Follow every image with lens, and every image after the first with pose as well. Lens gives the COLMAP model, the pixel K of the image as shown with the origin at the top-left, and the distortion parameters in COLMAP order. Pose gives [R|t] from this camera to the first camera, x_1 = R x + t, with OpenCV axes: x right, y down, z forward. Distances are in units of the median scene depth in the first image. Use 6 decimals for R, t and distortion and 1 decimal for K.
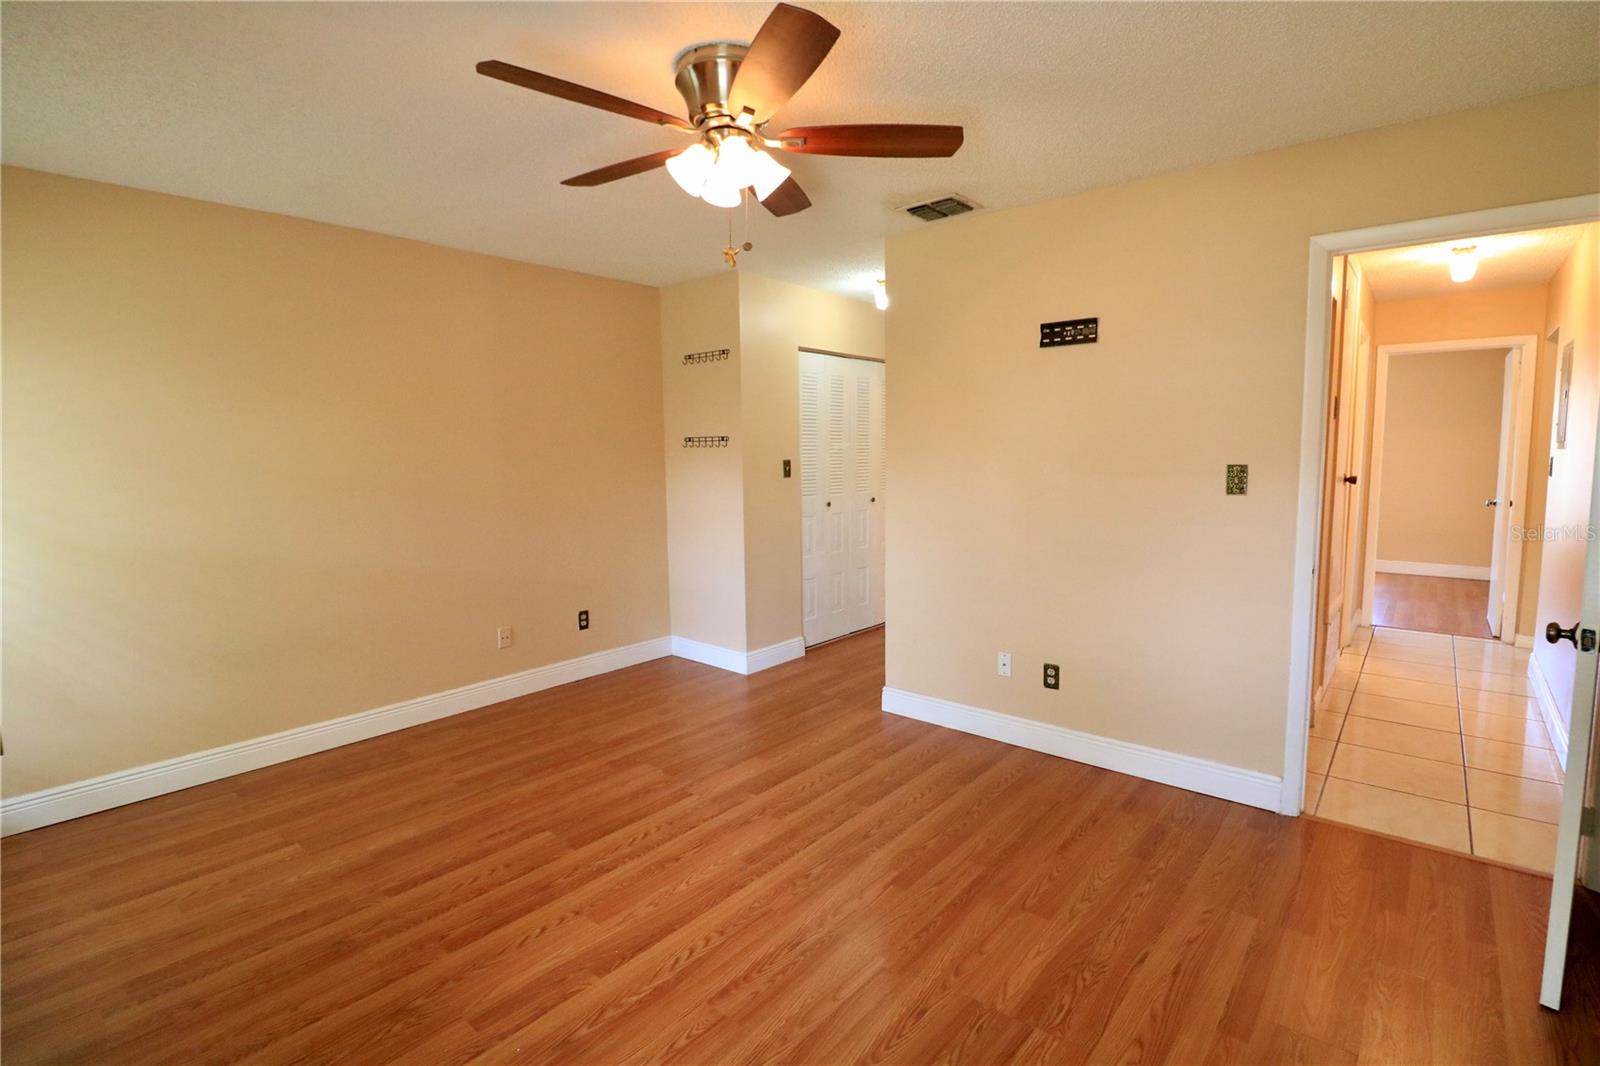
lens RADIAL K [[739.3, 0, 843.7], [0, 739.3, 529.1], [0, 0, 1]] dist [-0.009012, -0.004385]
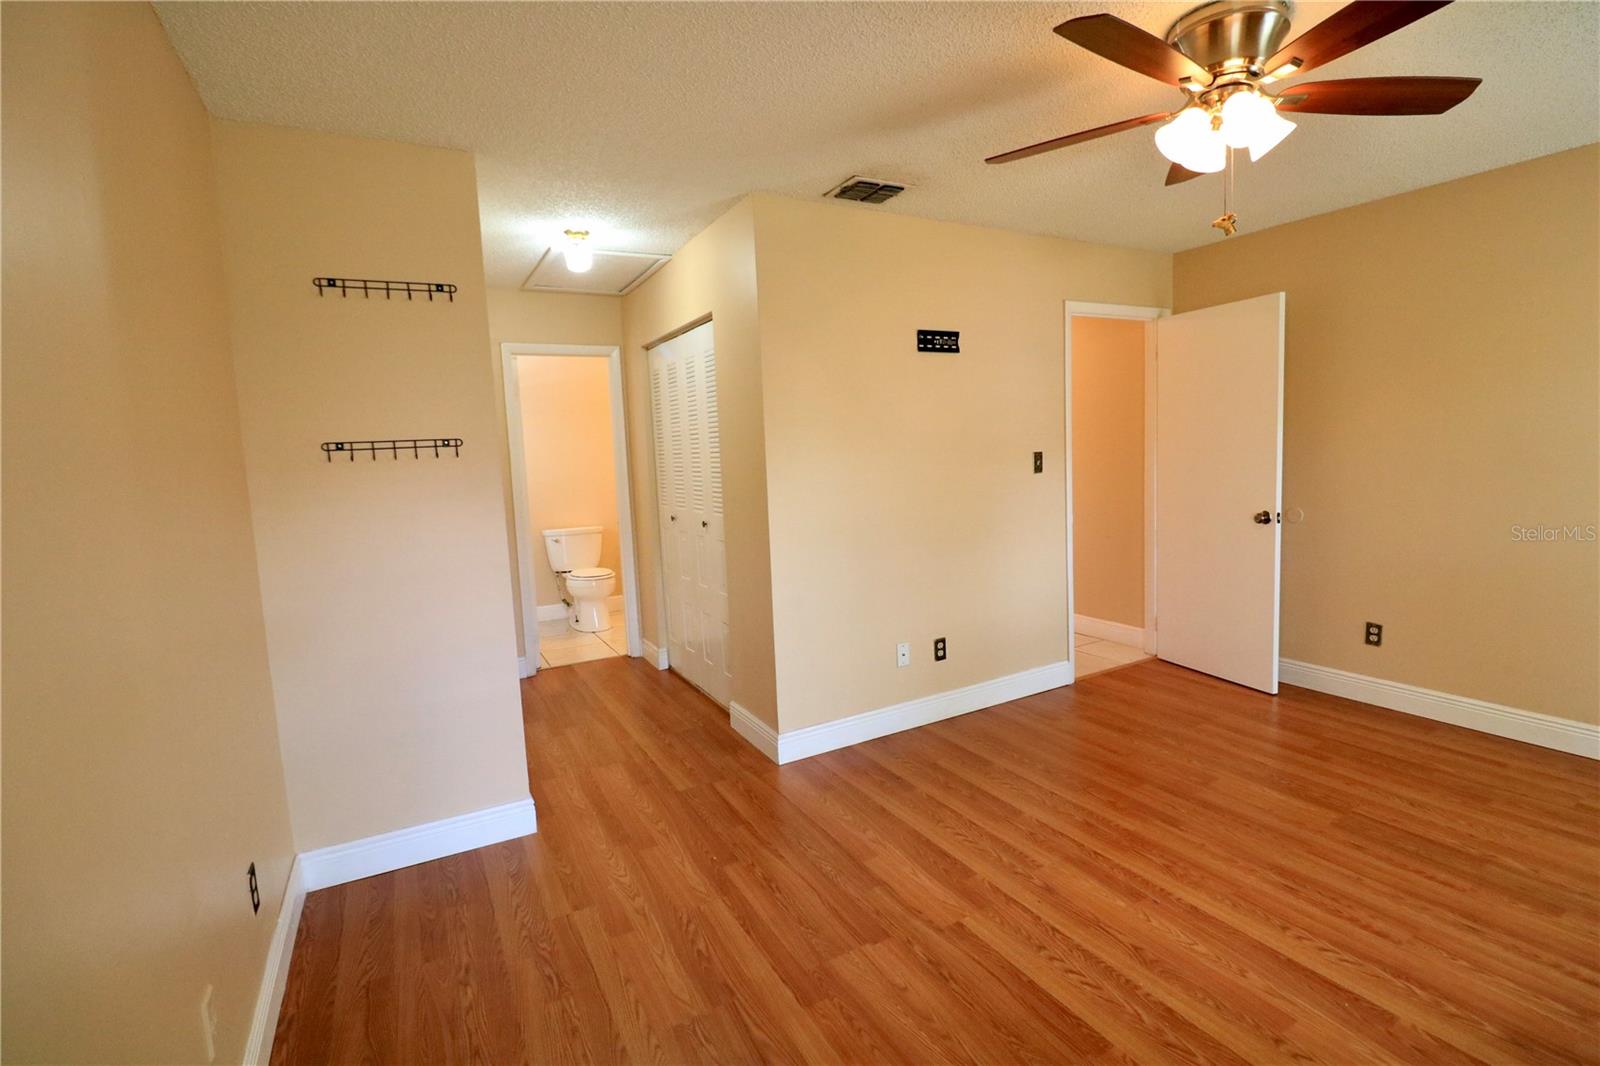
lens RADIAL K [[739.3, 0, 802.2], [0, 739.3, 523.7], [0, 0, 1]] dist [-0.009012, -0.004385]
pose [[0.374657, -0.104869, 0.921214, -0.873041], [0.135965, 0.989056, 0.057295, -0.086440], [-0.917140, 0.103787, 0.384815, 0.813731]]
